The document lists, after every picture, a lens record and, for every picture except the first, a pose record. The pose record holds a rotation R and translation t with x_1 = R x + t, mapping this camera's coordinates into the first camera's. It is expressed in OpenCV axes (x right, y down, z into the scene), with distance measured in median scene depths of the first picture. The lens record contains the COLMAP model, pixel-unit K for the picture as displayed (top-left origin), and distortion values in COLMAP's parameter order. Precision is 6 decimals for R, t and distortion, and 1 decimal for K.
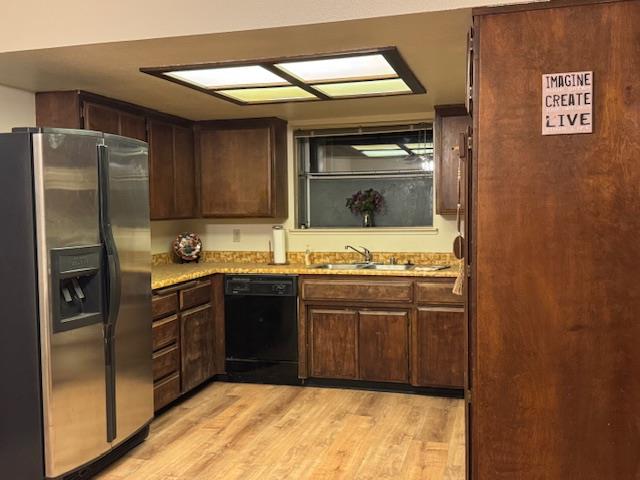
lens RADIAL K [[628.6, 0, 320.0], [0, 628.6, 240.0], [0, 0, 1]] dist [0.154101, -0.305010]
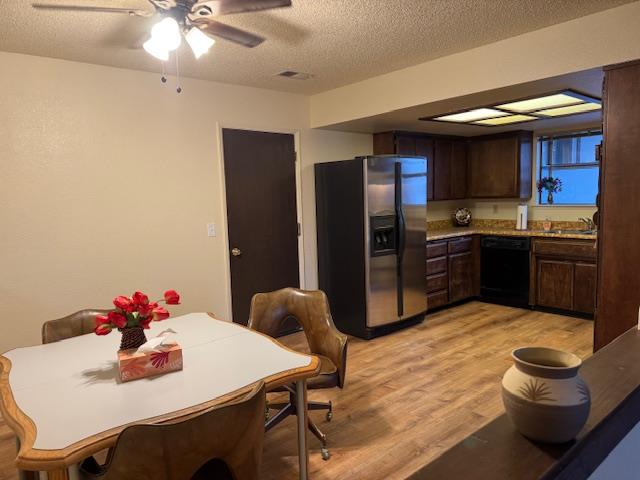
lens RADIAL K [[447.8, 0, 319.1], [0, 447.8, 244.3], [0, 0, 1]] dist [0.004237, 0.000641]
pose [[0.825742, 0.049165, -0.561901, 0.161561], [-0.008048, 0.997120, 0.075418, -0.001804], [0.563990, -0.057753, 0.823759, -0.174760]]
